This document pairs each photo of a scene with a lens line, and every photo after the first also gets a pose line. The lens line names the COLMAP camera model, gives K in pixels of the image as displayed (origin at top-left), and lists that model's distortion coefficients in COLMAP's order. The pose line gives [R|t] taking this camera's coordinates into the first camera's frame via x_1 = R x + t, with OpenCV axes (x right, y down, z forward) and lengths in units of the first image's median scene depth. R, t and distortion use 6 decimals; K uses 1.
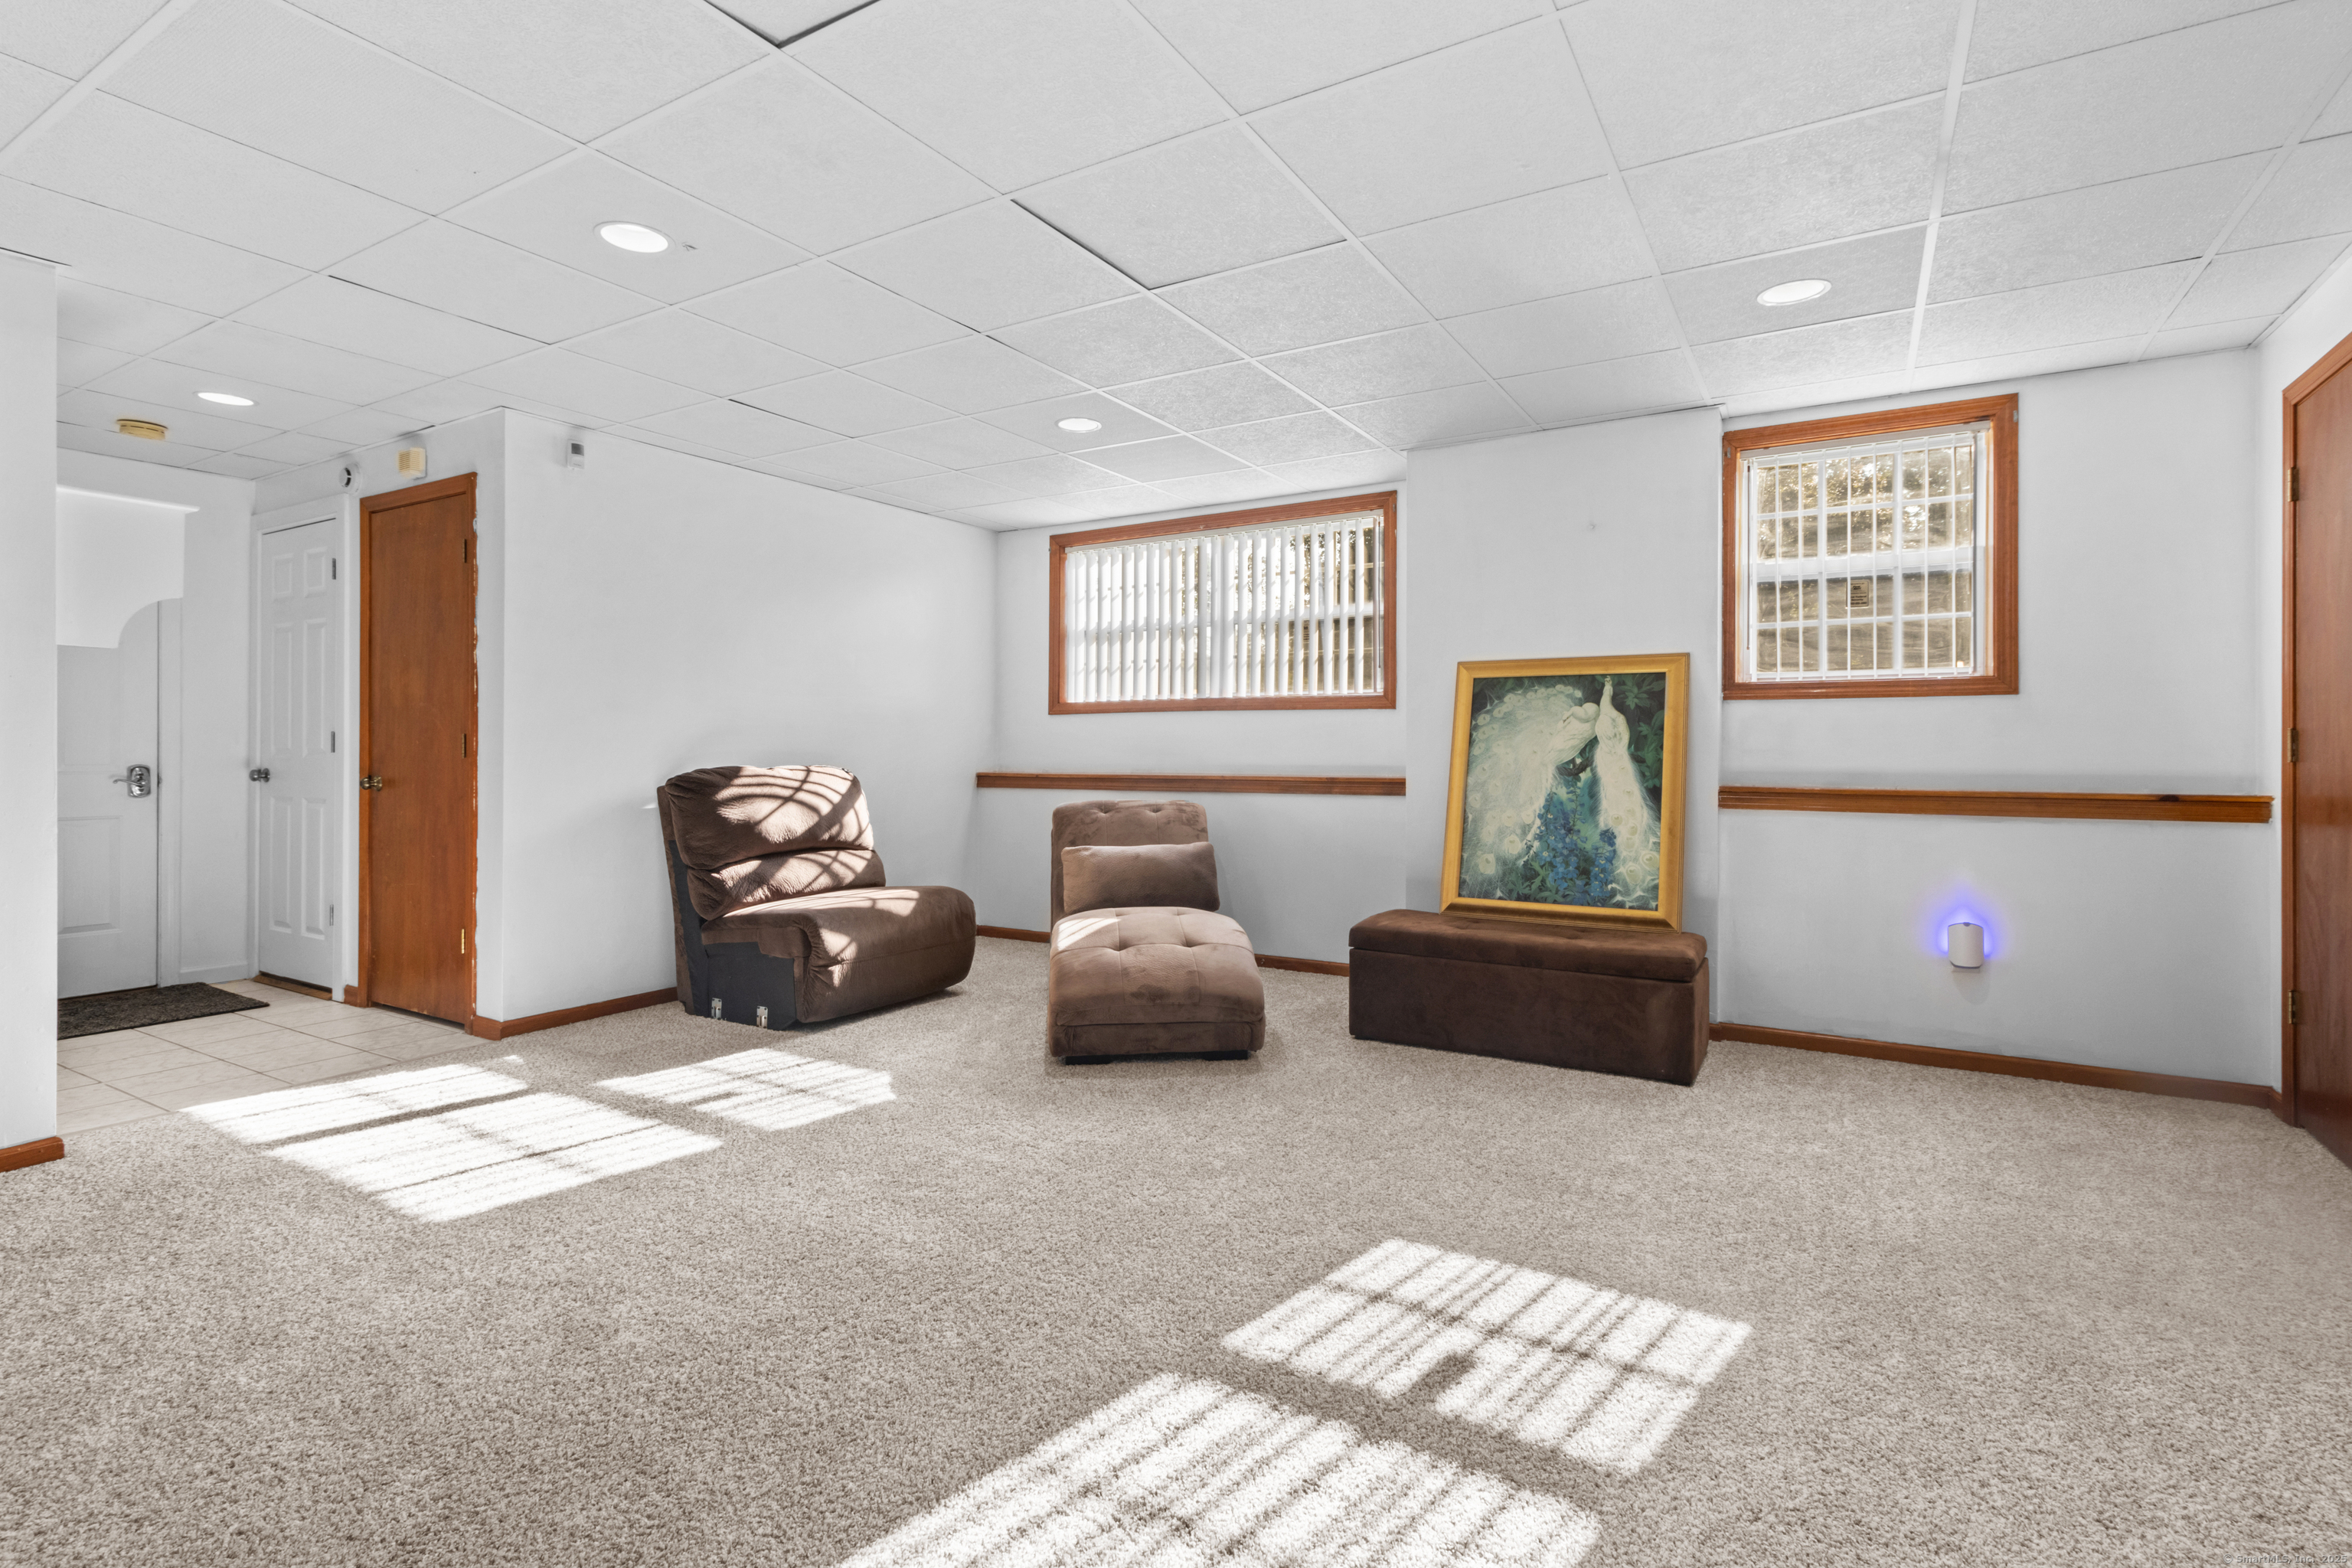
lens RADIAL K [[1095.0, 0, 1176.4], [0, 1095.0, 745.9], [0, 0, 1]] dist [0.003670, 0.000262]
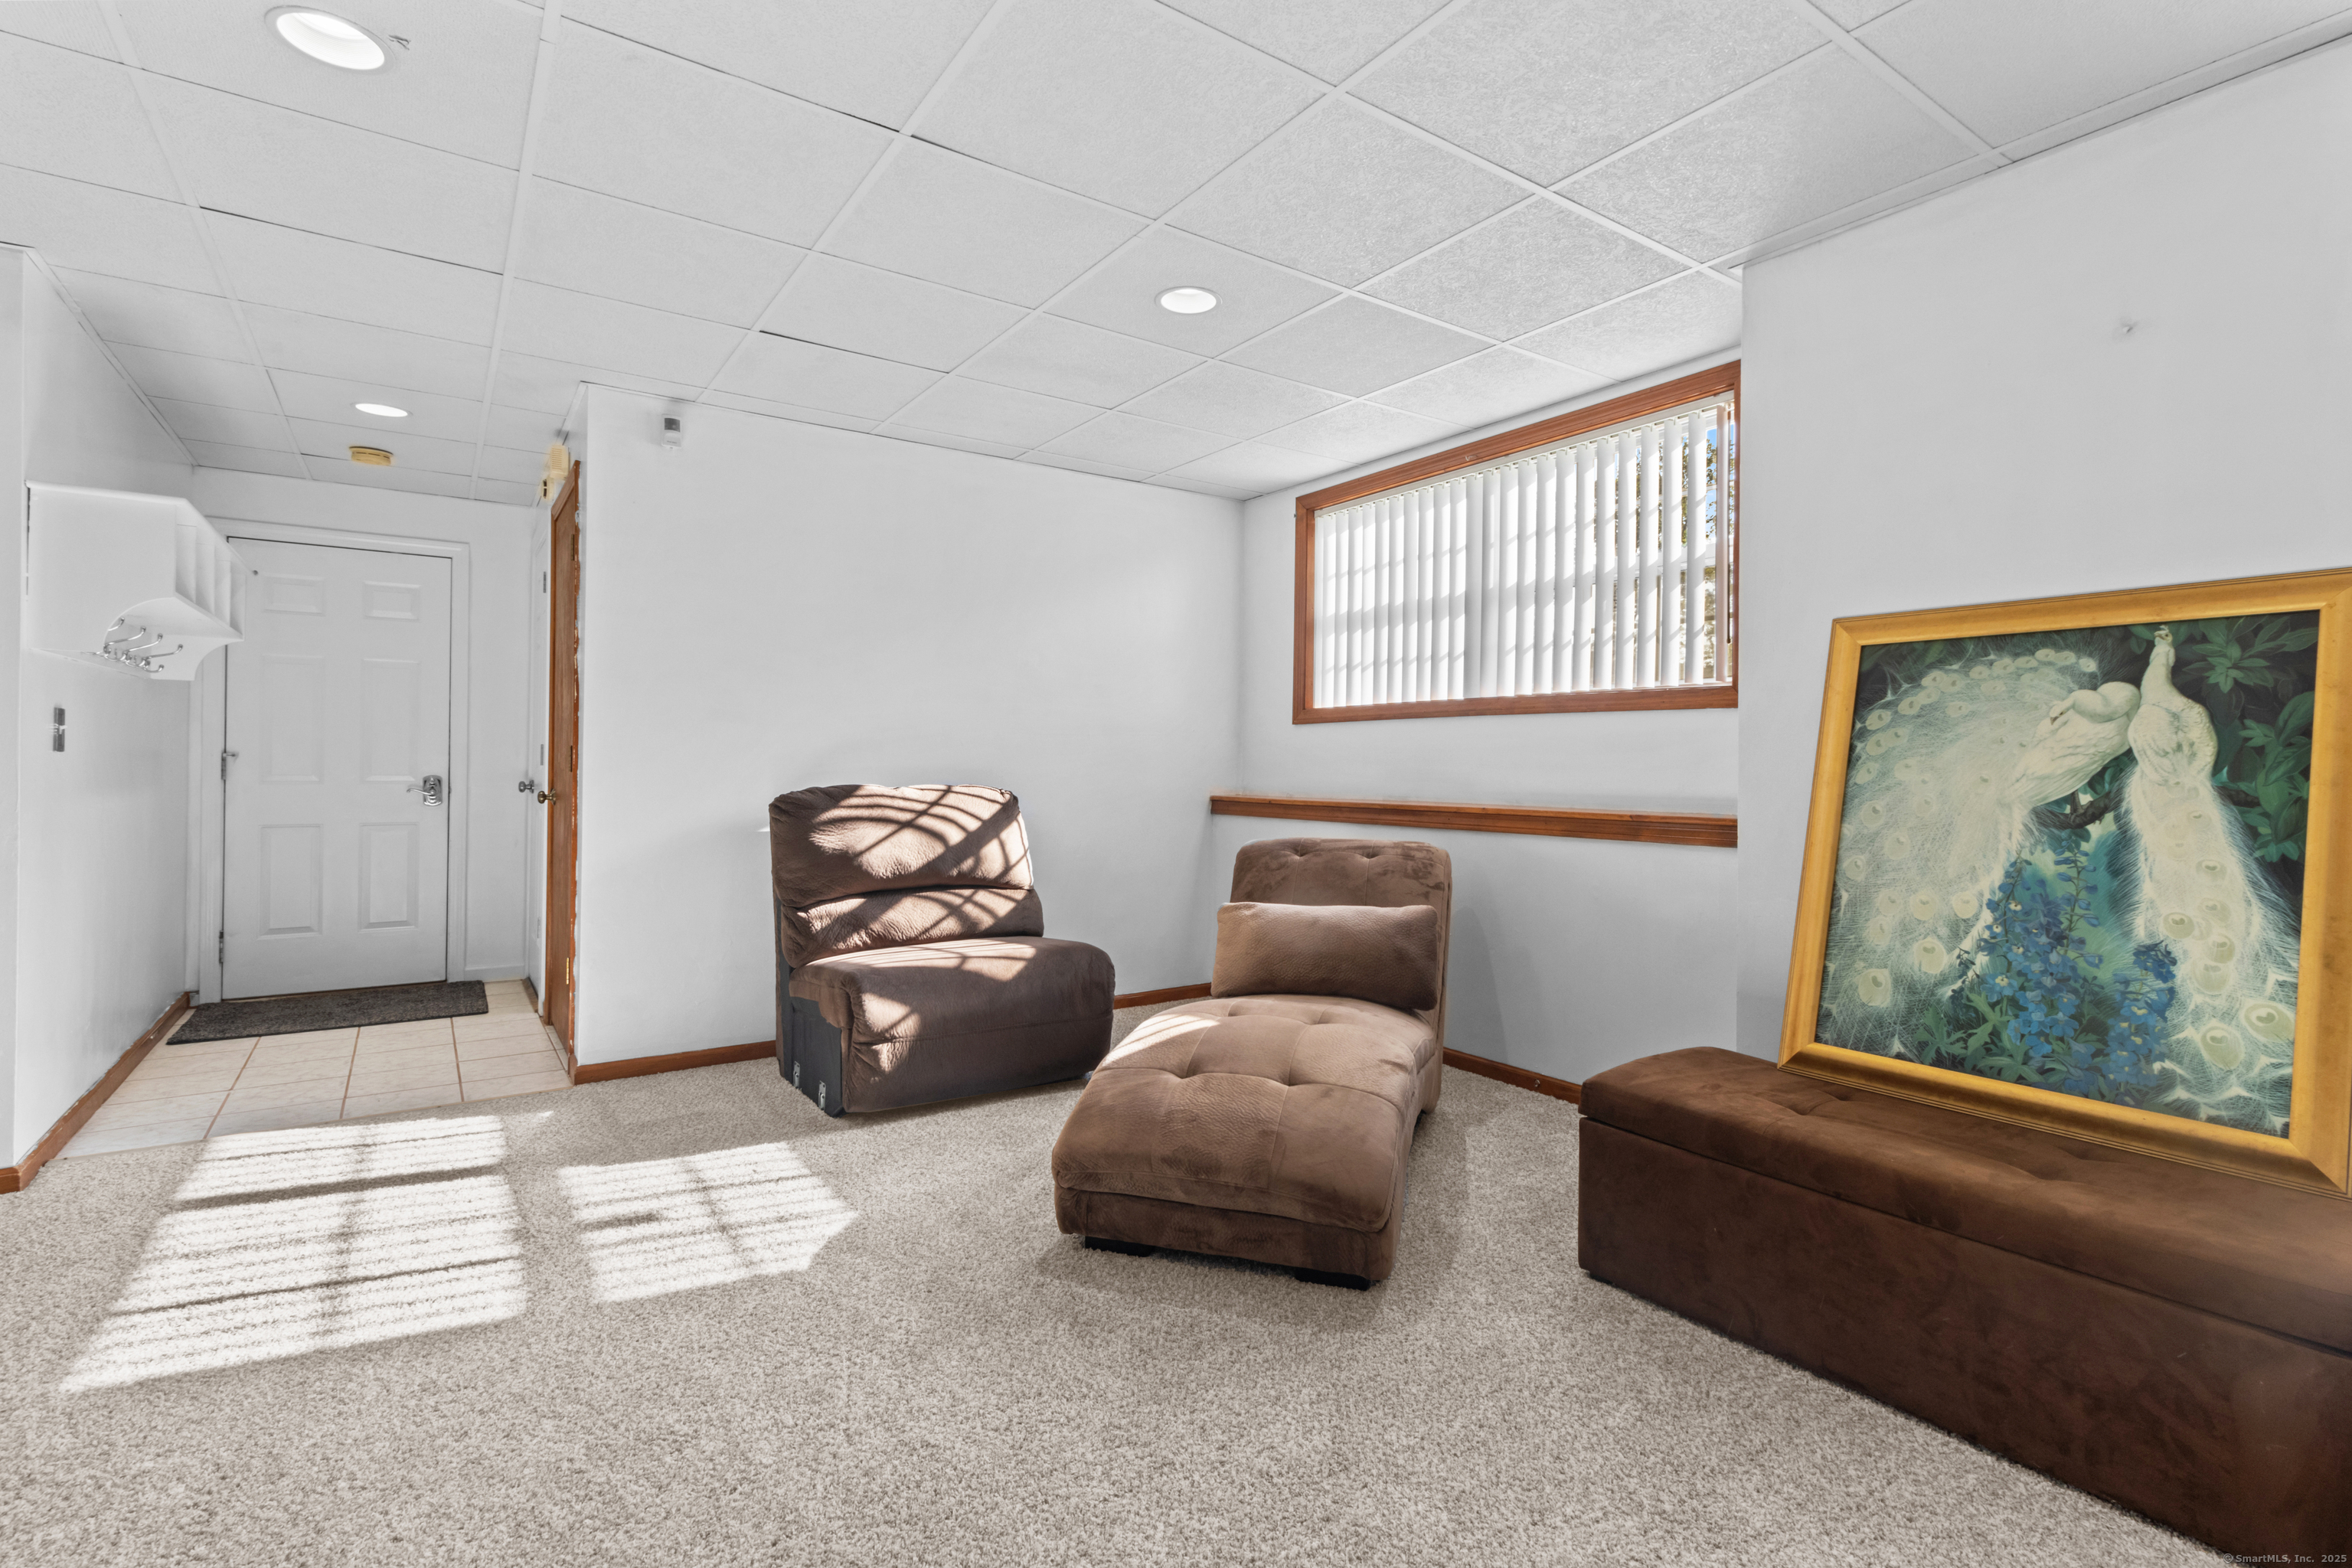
lens RADIAL K [[1078.6, 0, 1183.6], [0, 1078.6, 760.8], [0, 0, 1]] dist [0.002271, 0.000021]
pose [[0.912501, 0.005354, -0.409040, 0.190590], [-0.006883, 0.999974, -0.002268, 0.000289], [0.409018, 0.004885, 0.912513, 0.378181]]
